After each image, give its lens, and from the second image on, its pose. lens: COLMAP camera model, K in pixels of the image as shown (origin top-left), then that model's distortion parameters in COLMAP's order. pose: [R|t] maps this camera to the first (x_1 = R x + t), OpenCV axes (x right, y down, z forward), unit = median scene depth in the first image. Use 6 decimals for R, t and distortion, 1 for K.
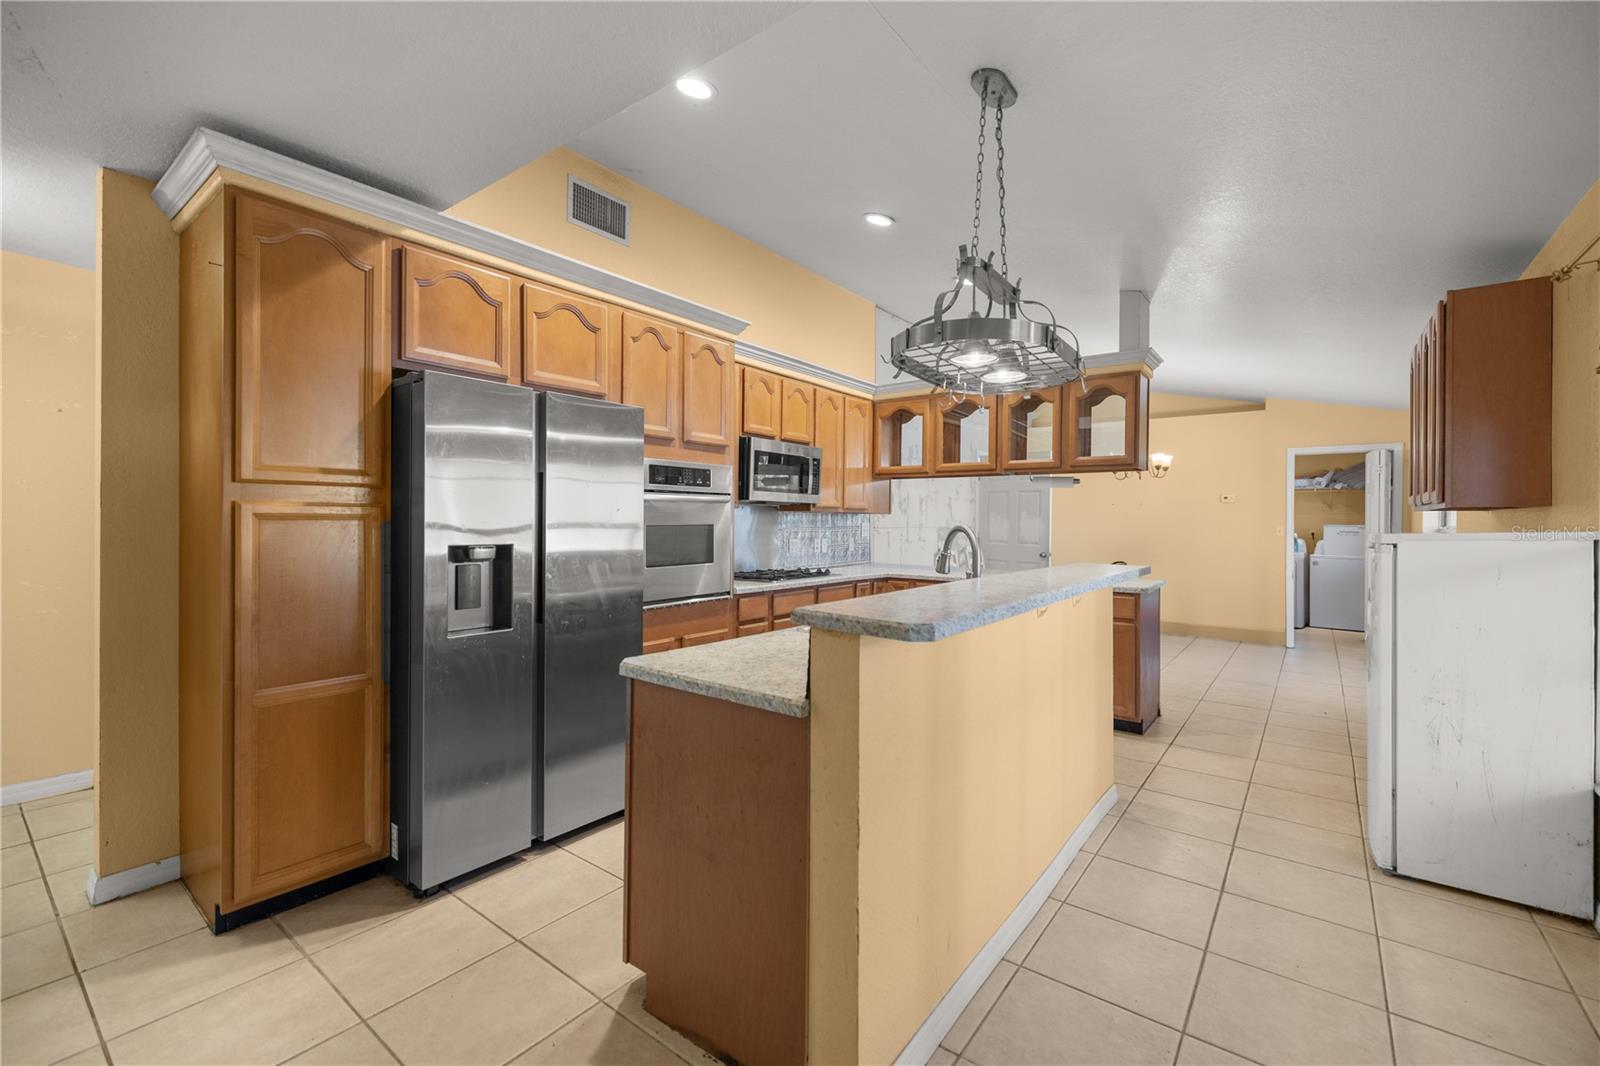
lens RADIAL K [[675.4, 0, 794.2], [0, 675.4, 524.6], [0, 0, 1]] dist [-0.000442, 0.000368]
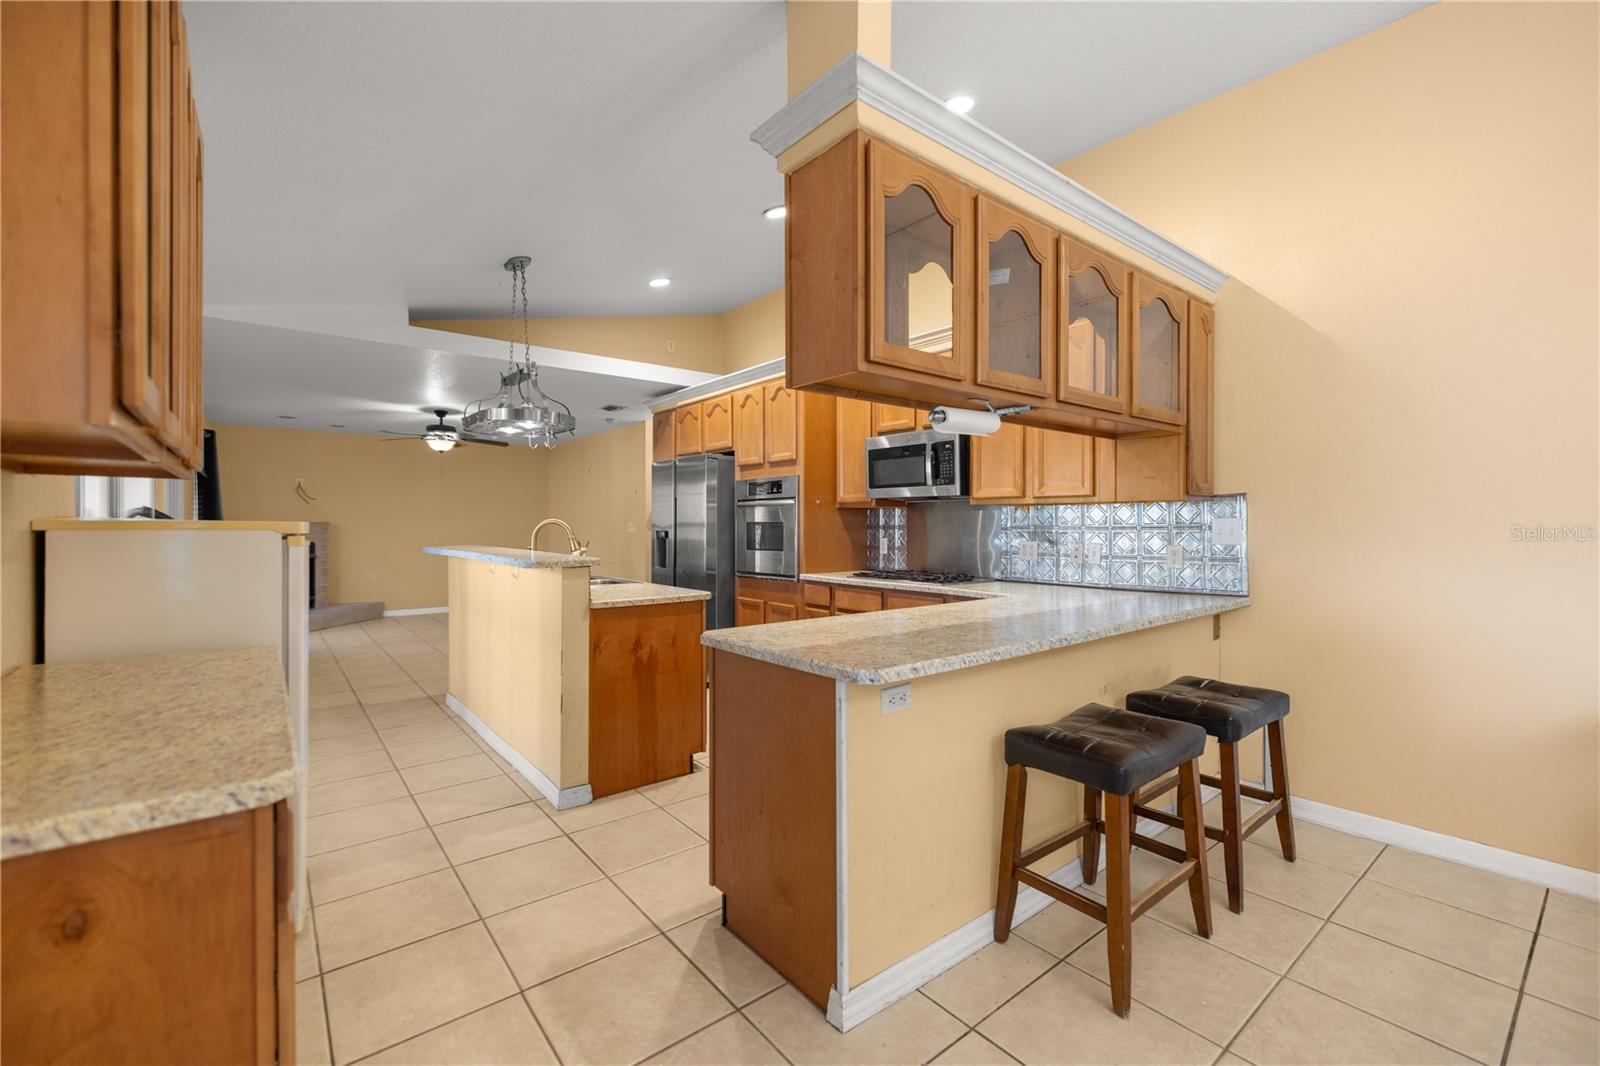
lens RADIAL K [[675.4, 0, 795.3], [0, 675.4, 525.4], [0, 0, 1]] dist [-0.000442, 0.000368]
pose [[-0.241000, -0.006323, -0.970504, 1.046243], [-0.005353, 0.999972, -0.005185, 0.012228], [0.970510, 0.003946, -0.241027, 1.227860]]
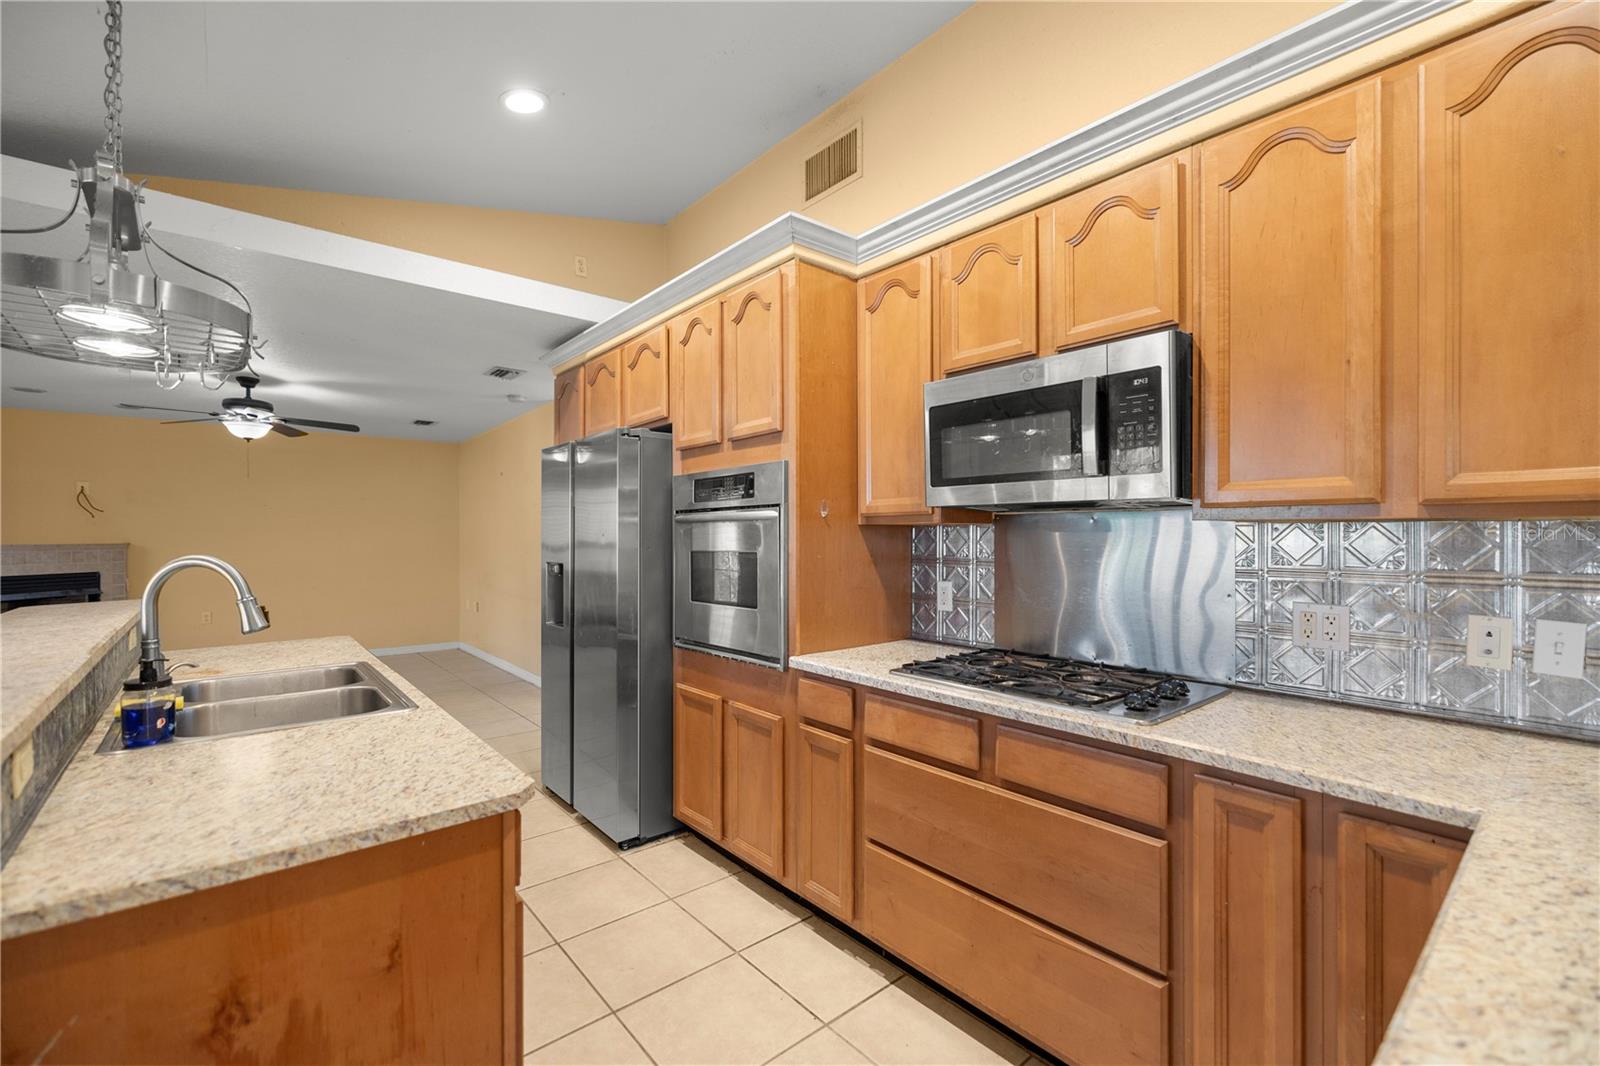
lens RADIAL K [[675.4, 0, 799.5], [0, 675.4, 532.8], [0, 0, 1]] dist [-0.000442, 0.000368]
pose [[-0.210984, -0.013950, -0.977390, 0.488681], [-0.003574, 0.999902, -0.013500, -0.009820], [0.977483, 0.000645, -0.211013, 1.087888]]
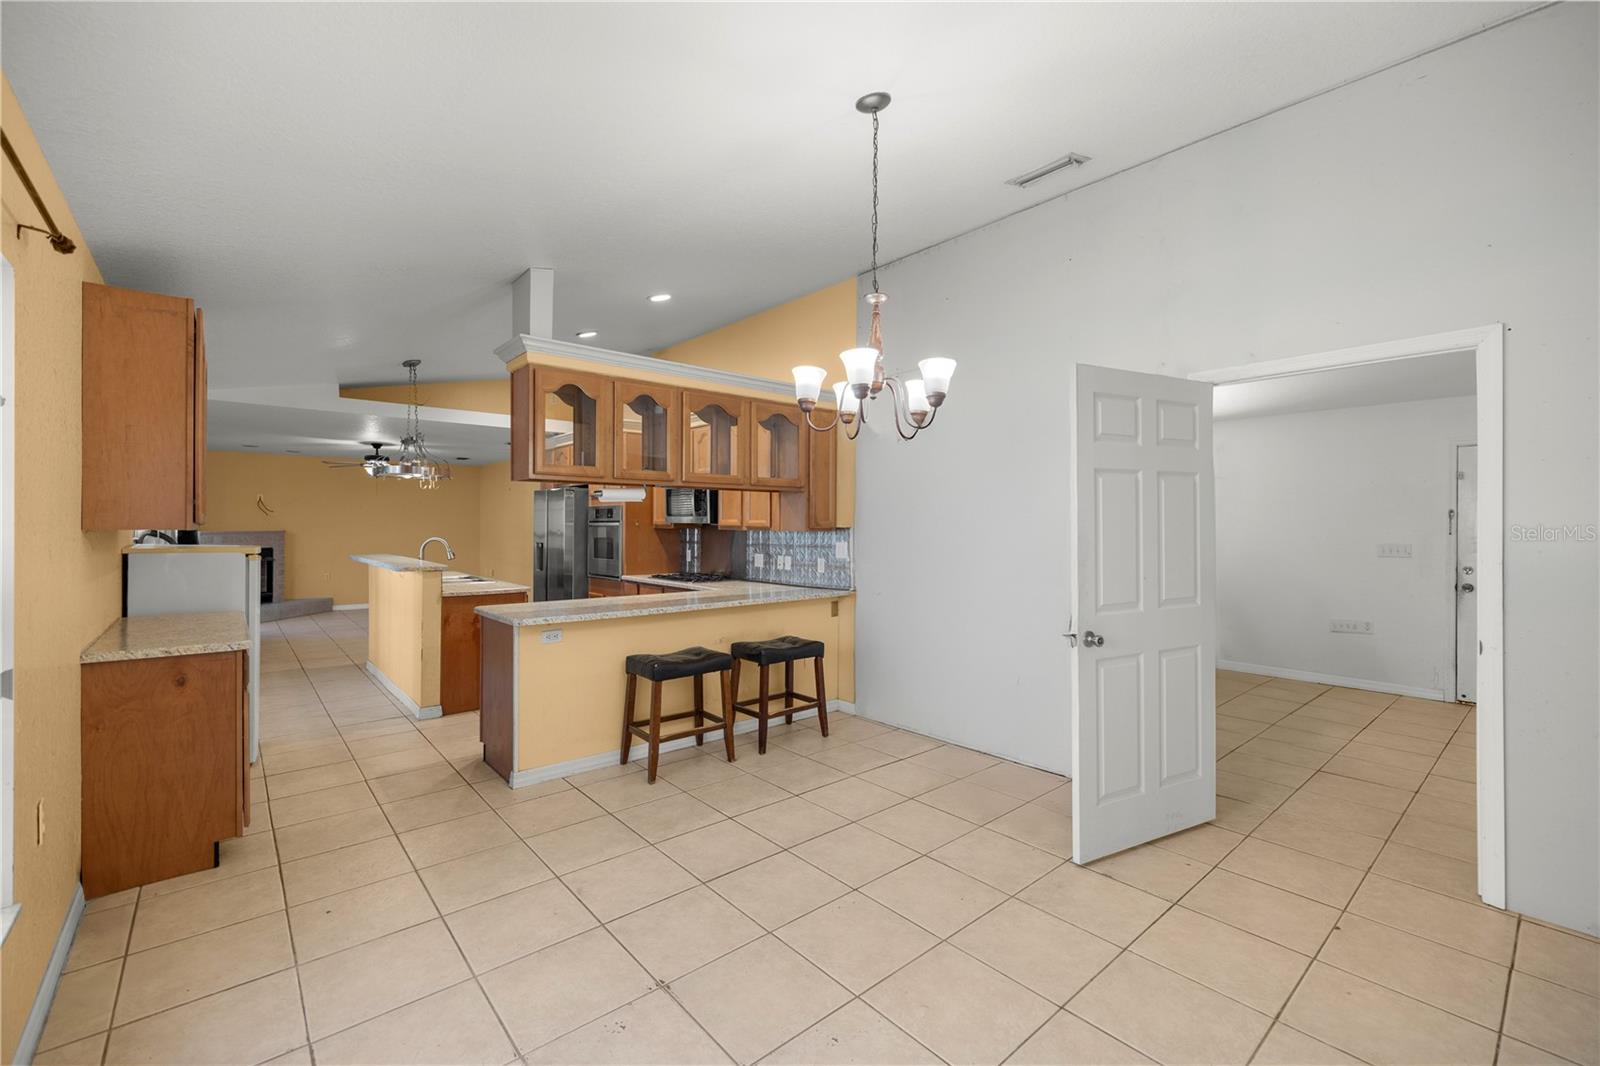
lens RADIAL K [[675.4, 0, 797.1], [0, 675.4, 525.7], [0, 0, 1]] dist [-0.000442, 0.000368]
pose [[-0.206014, -0.009373, -0.978504, 1.436624], [-0.010798, 0.999915, -0.007304, -0.023946], [0.978489, 0.009061, -0.206098, 1.710104]]
